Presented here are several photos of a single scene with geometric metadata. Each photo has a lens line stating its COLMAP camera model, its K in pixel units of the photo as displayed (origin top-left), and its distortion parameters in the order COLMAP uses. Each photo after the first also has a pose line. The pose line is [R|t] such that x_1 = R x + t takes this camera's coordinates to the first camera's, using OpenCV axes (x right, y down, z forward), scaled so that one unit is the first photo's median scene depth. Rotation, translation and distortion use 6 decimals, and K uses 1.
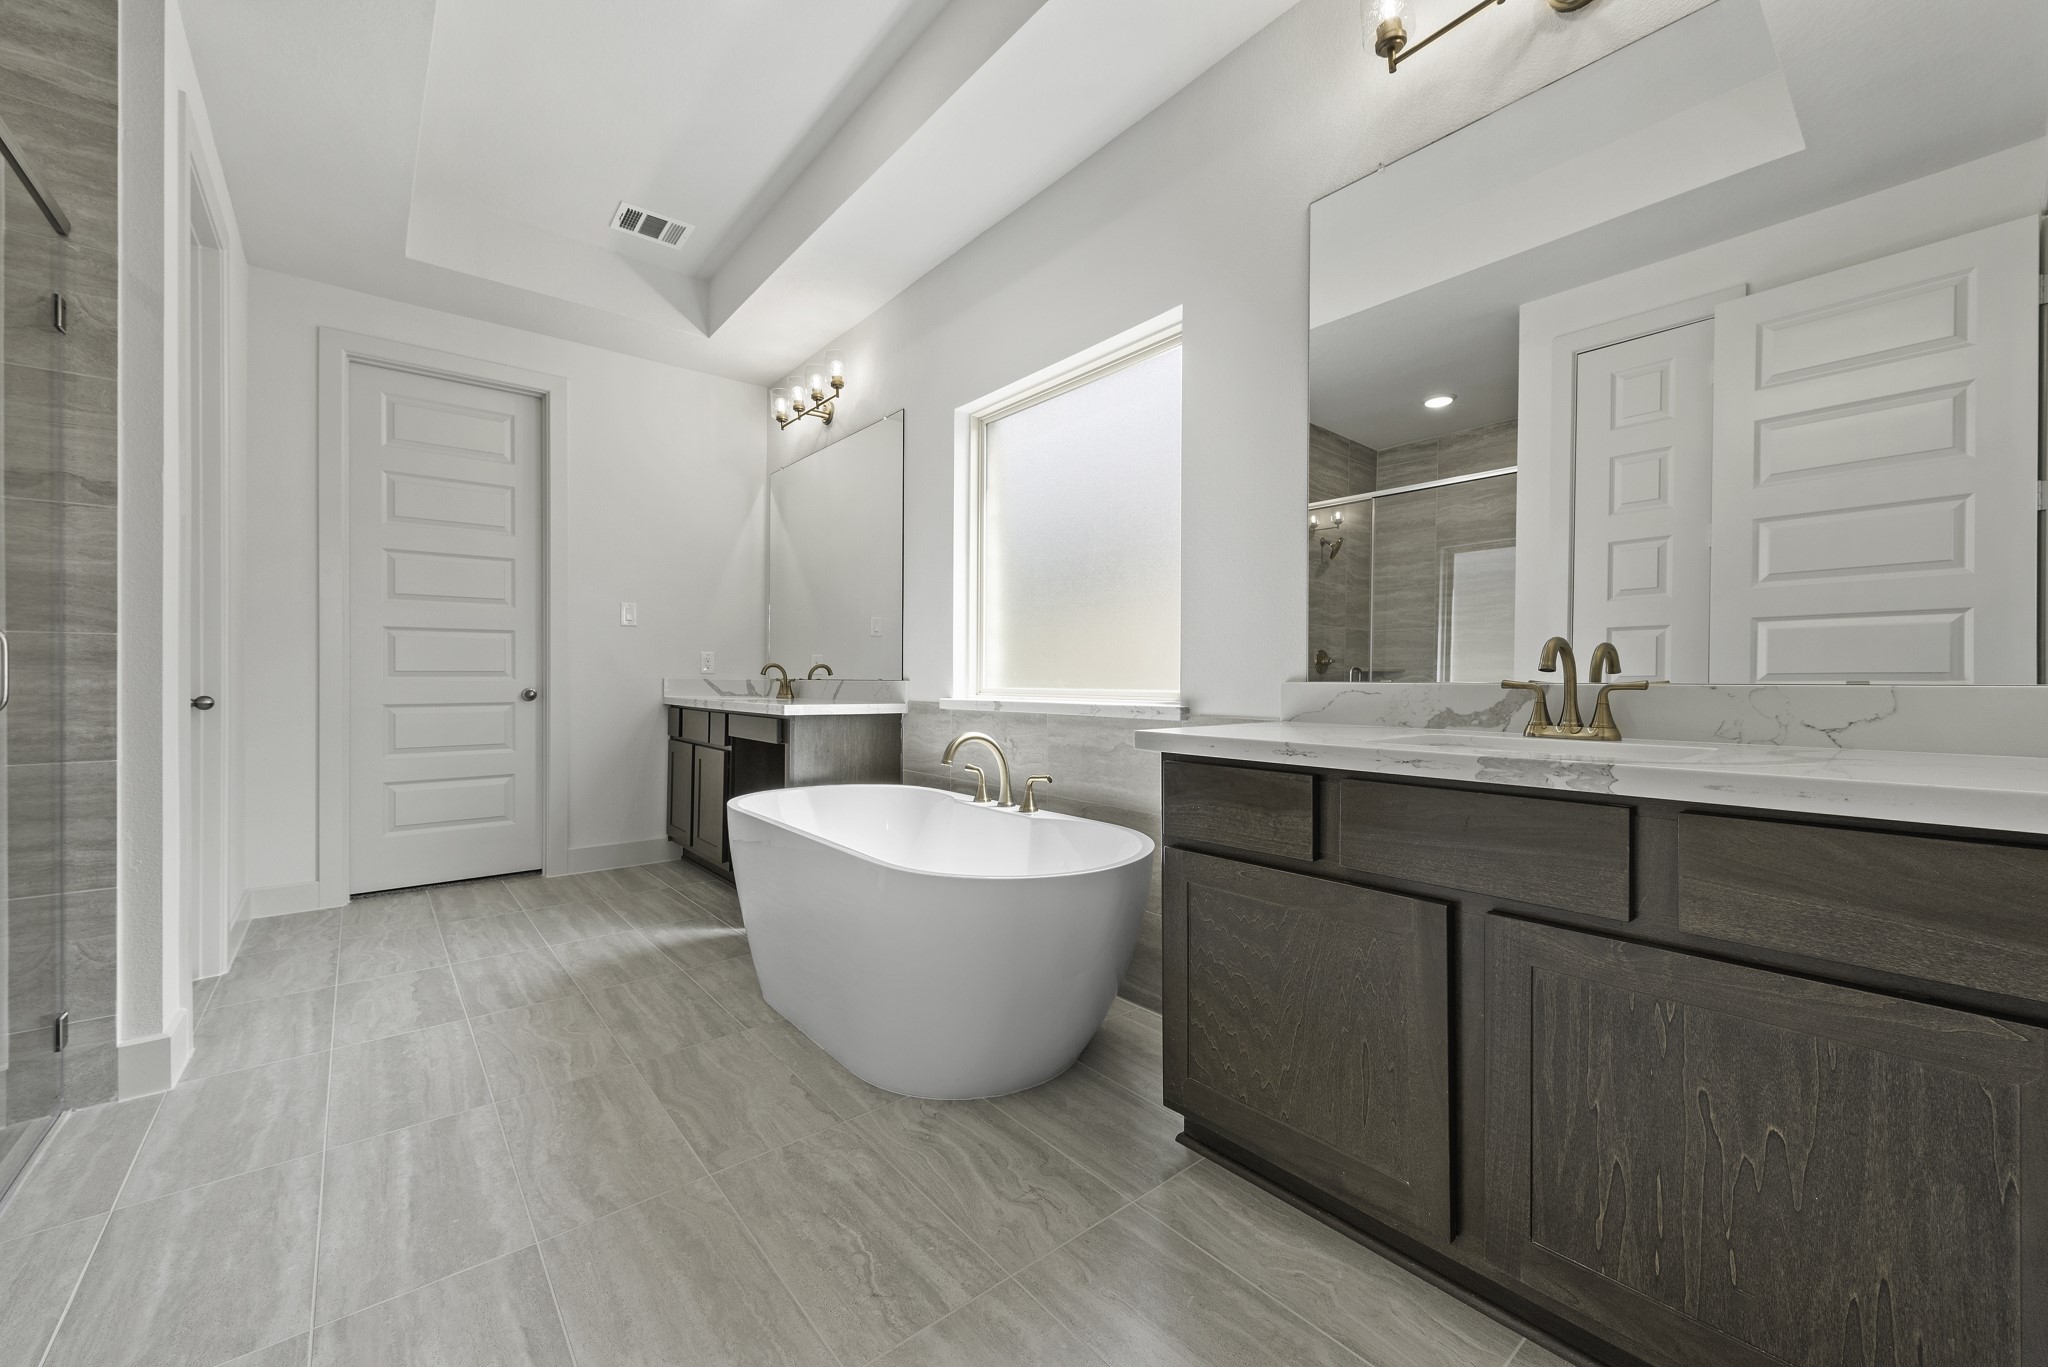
lens RADIAL K [[807.6, 0, 1027.0], [0, 807.6, 657.5], [0, 0, 1]] dist [0.002544, -0.000273]
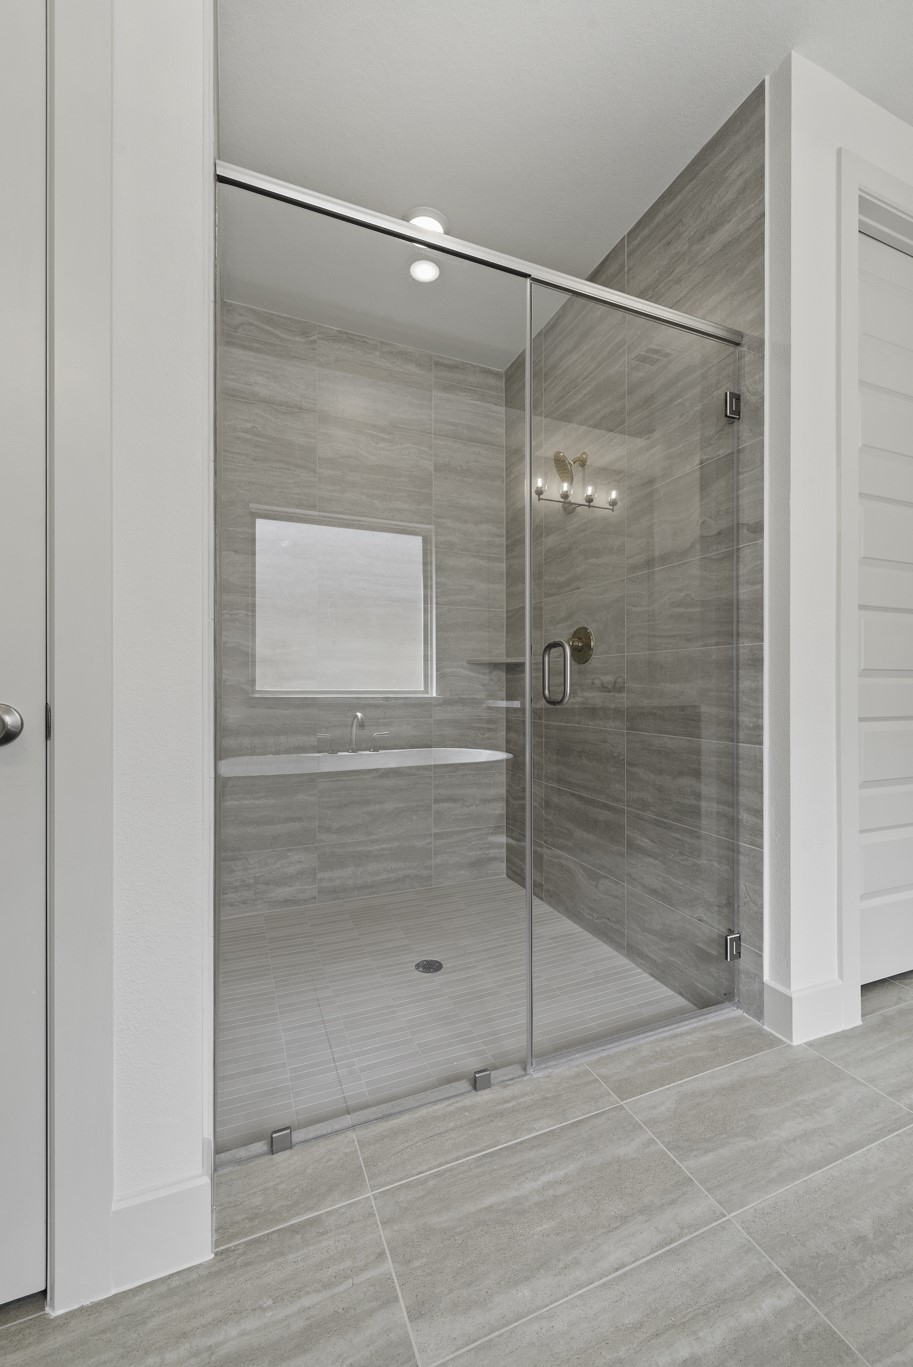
lens RADIAL K [[556.4, 0, 456.5], [0, 556.4, 683.5], [0, 0, 1]] dist [0.001448, -0.000177]
pose [[-0.293020, -0.000080, -0.956106, -0.170861], [0.020510, 0.999769, -0.006369, 0.025739], [0.955886, -0.021476, -0.292951, 0.752588]]
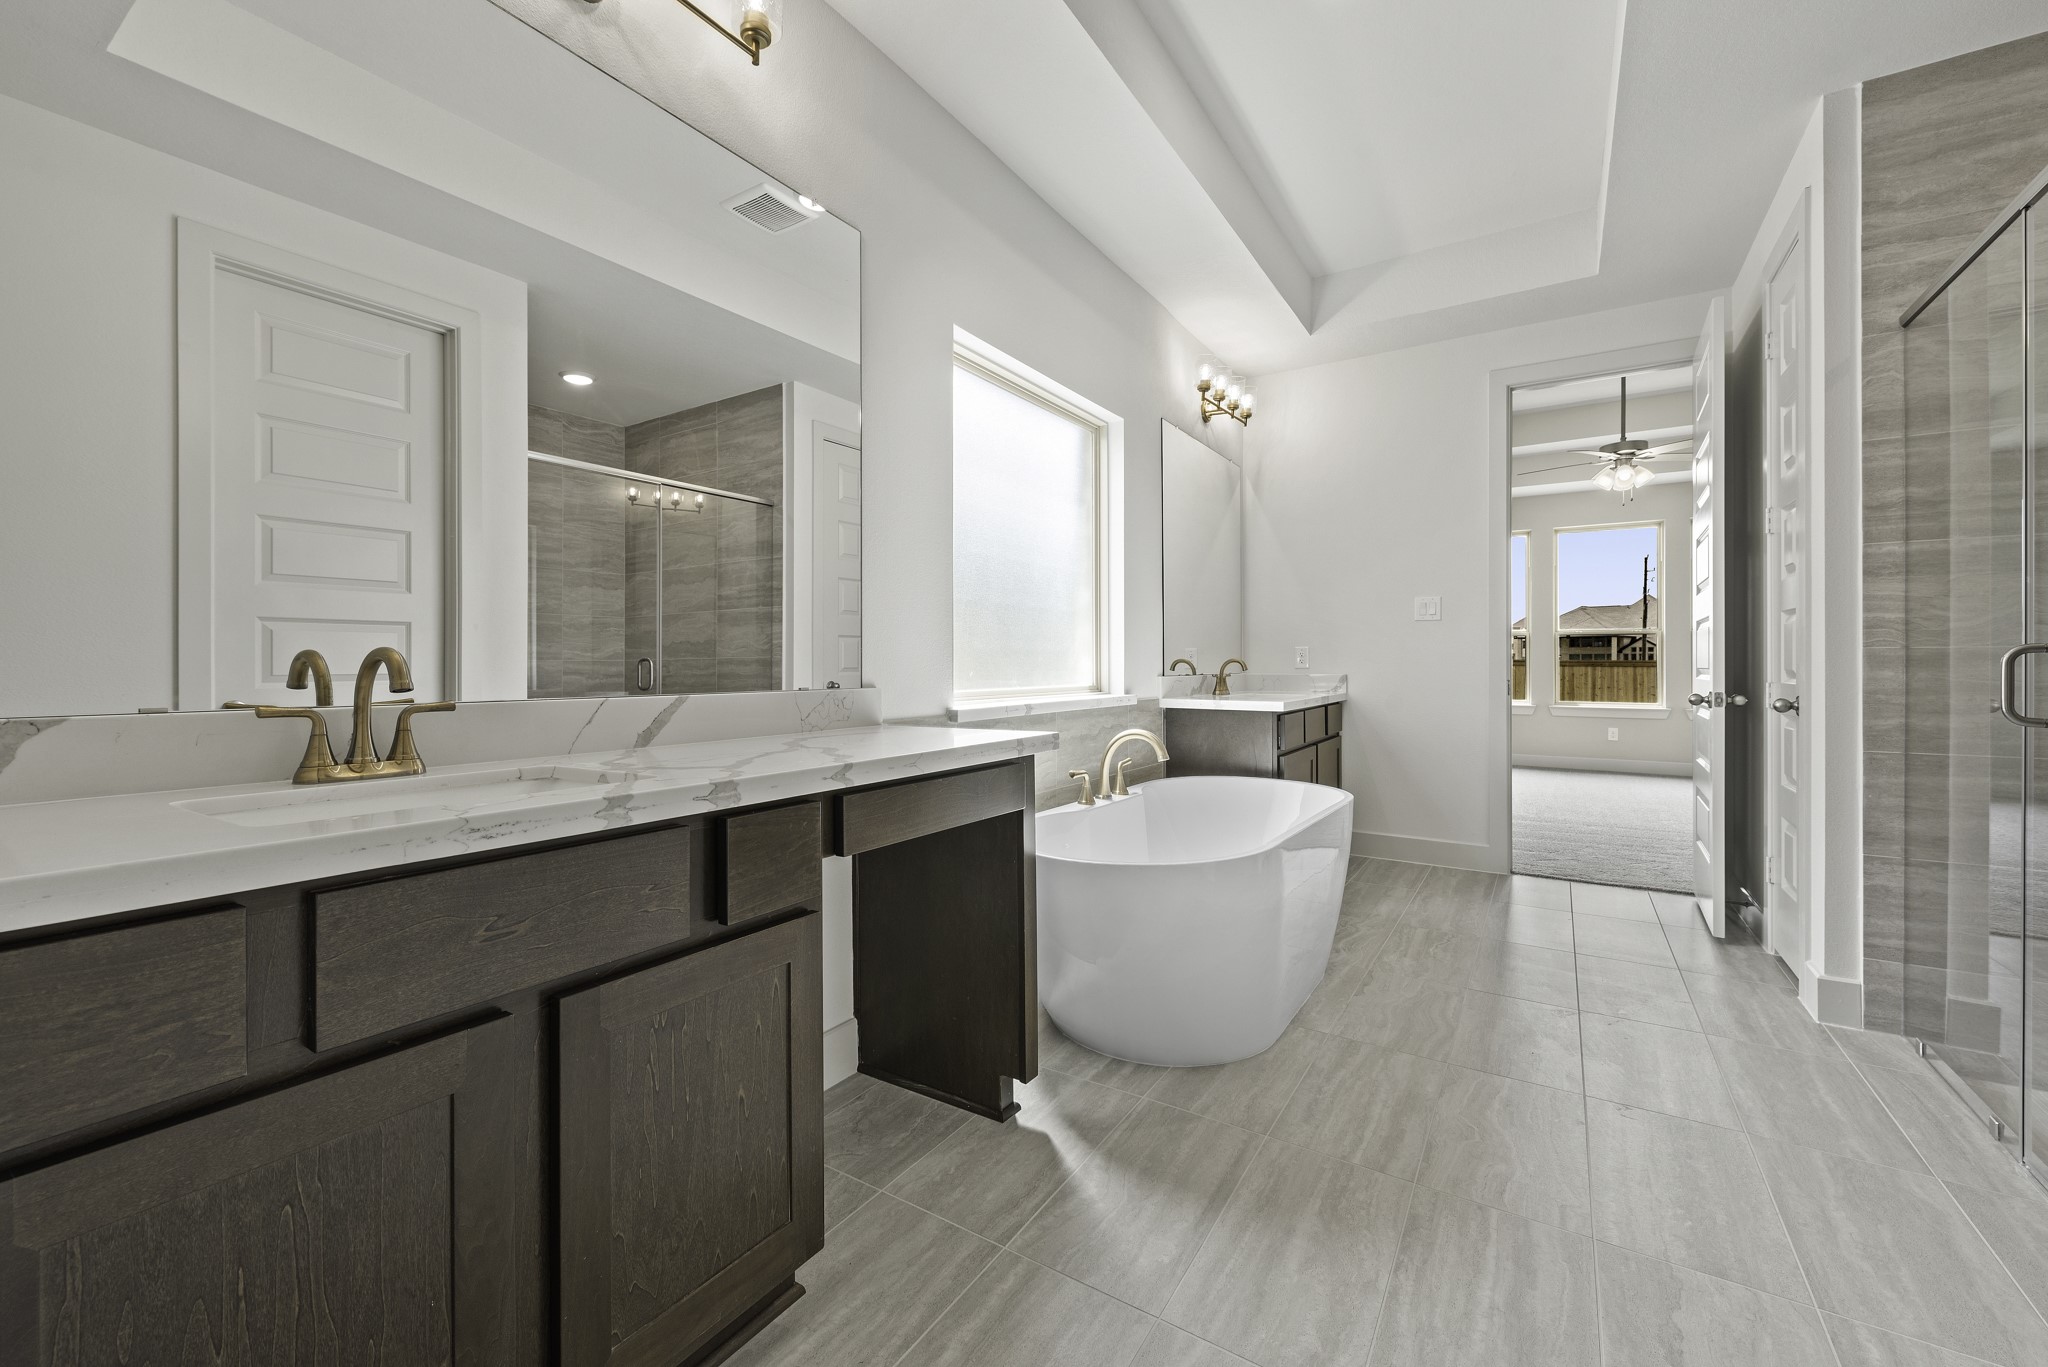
lens RADIAL K [[833.5, 0, 1023.8], [0, 833.5, 659.3], [0, 0, 1]] dist [0.001448, -0.000177]
pose [[-0.308214, -0.001291, 0.951316, -1.341465], [-0.023444, 0.999706, -0.006239, 0.013029], [-0.951028, -0.024226, -0.308154, 1.870521]]
